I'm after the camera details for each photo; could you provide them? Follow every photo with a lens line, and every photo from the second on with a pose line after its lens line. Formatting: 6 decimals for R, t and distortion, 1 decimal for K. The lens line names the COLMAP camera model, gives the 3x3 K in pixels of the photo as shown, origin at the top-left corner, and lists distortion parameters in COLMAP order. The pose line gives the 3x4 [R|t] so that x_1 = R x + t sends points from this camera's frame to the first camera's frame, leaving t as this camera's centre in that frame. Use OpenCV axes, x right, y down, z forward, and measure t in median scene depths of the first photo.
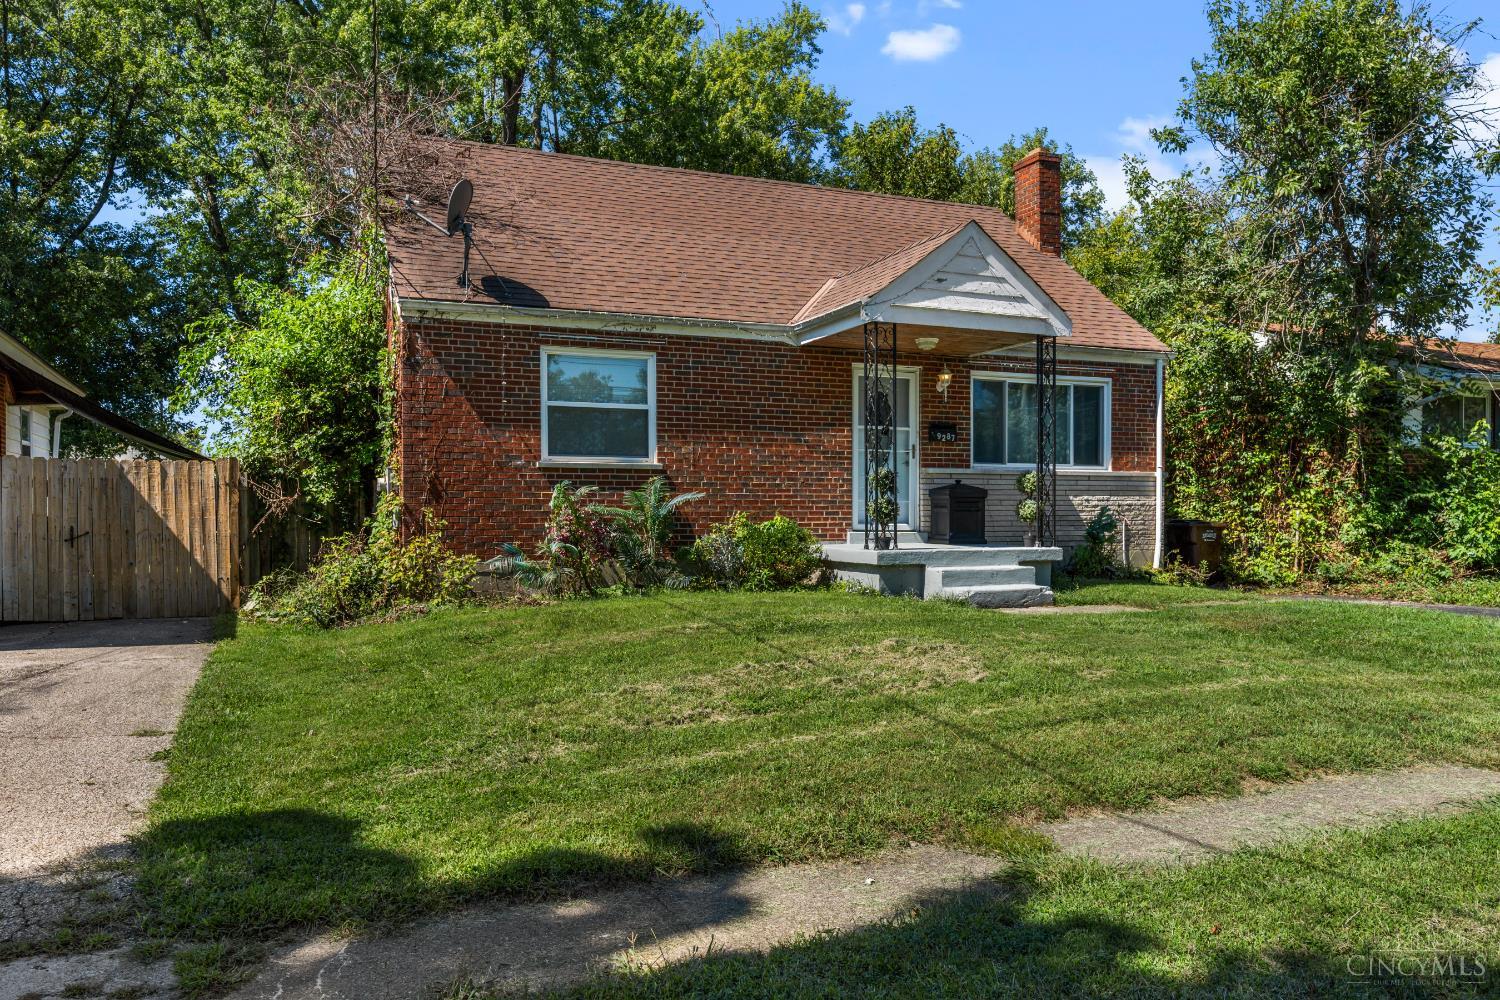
lens RADIAL K [[1021.3, 0, 750.3], [0, 1021.3, 498.7], [0, 0, 1]] dist [-0.001418, -0.000084]
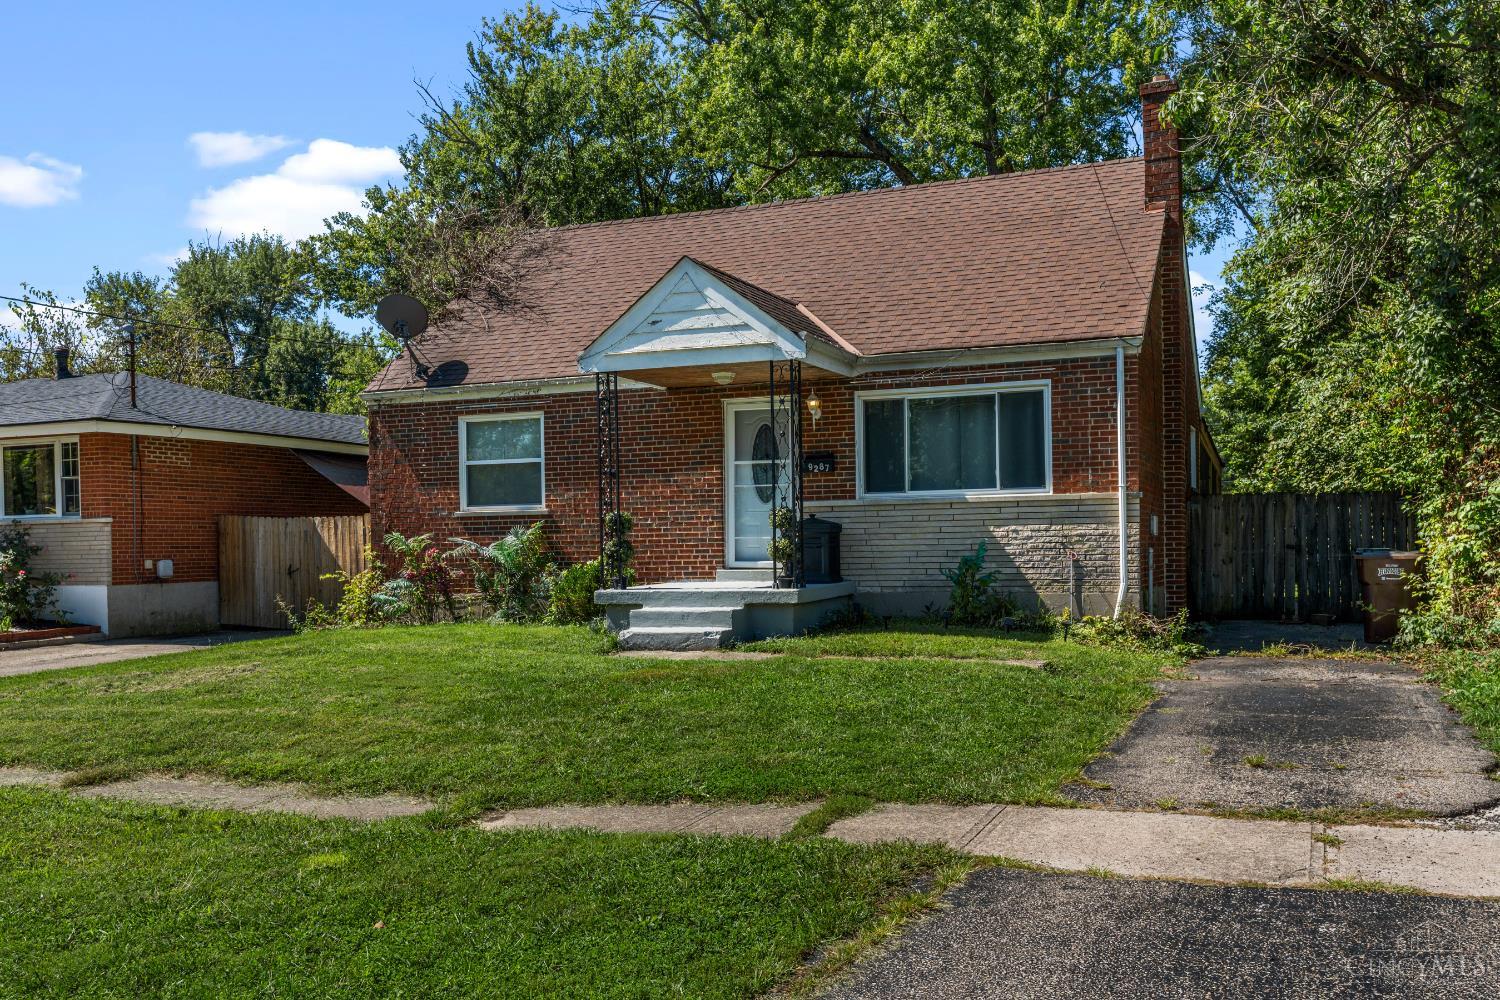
lens RADIAL K [[1144.9, 0, 752.7], [0, 1144.9, 508.7], [0, 0, 1]] dist [0.001009, 0.000076]
pose [[0.759245, -0.030572, -0.650087, 0.874835], [0.027325, 0.999513, -0.015091, -0.009491], [0.650231, -0.006306, 0.759710, 0.179837]]
